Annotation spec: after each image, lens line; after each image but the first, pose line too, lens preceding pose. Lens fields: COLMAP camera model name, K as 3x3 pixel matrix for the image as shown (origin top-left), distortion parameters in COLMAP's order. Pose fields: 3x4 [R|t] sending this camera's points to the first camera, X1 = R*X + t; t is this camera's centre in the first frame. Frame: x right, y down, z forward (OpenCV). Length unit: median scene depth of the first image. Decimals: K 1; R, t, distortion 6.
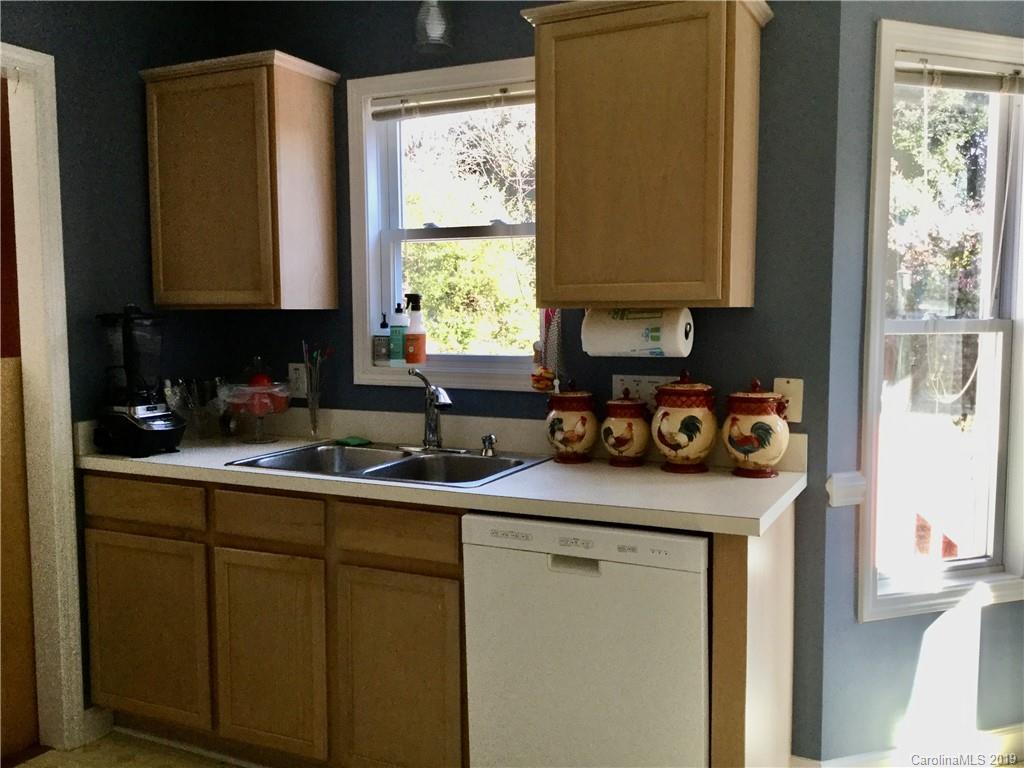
lens RADIAL K [[932.0, 0, 505.2], [0, 932.0, 381.0], [0, 0, 1]] dist [0.095169, -0.191127]
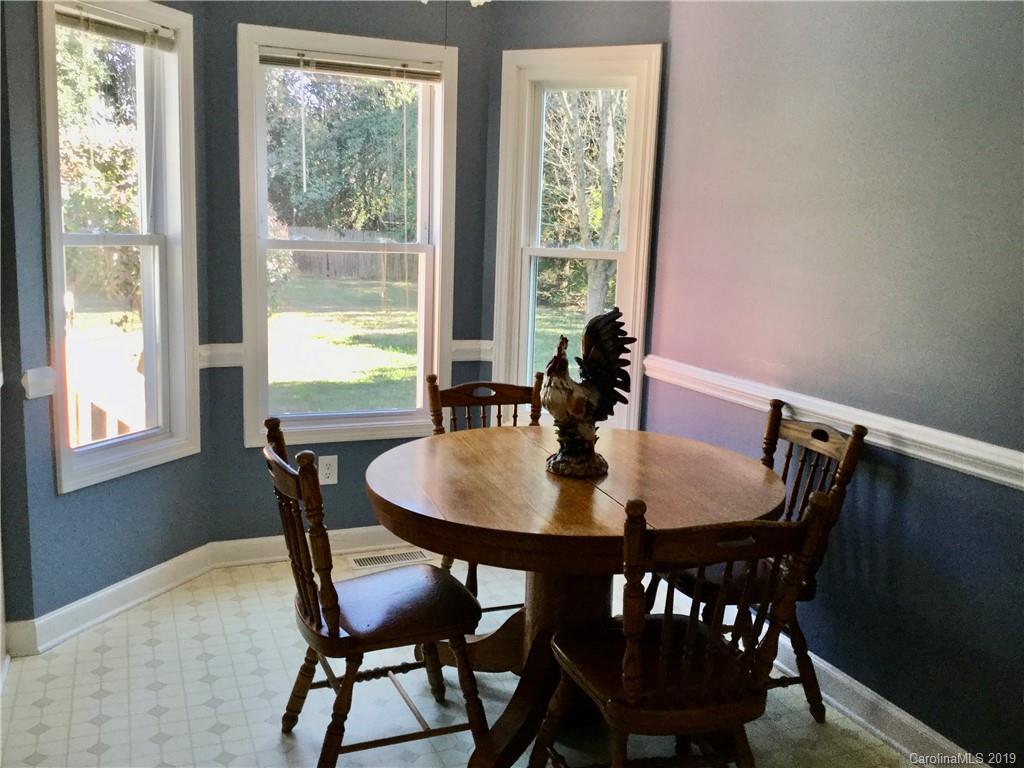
lens RADIAL K [[932.0, 0, 505.2], [0, 932.0, 381.0], [0, 0, 1]] dist [0.095169, -0.191127]
pose [[0.666651, -0.098482, 0.738836, -0.104820], [0.024181, 0.993569, 0.110617, -0.000415], [-0.744978, -0.055877, 0.664745, -0.180449]]
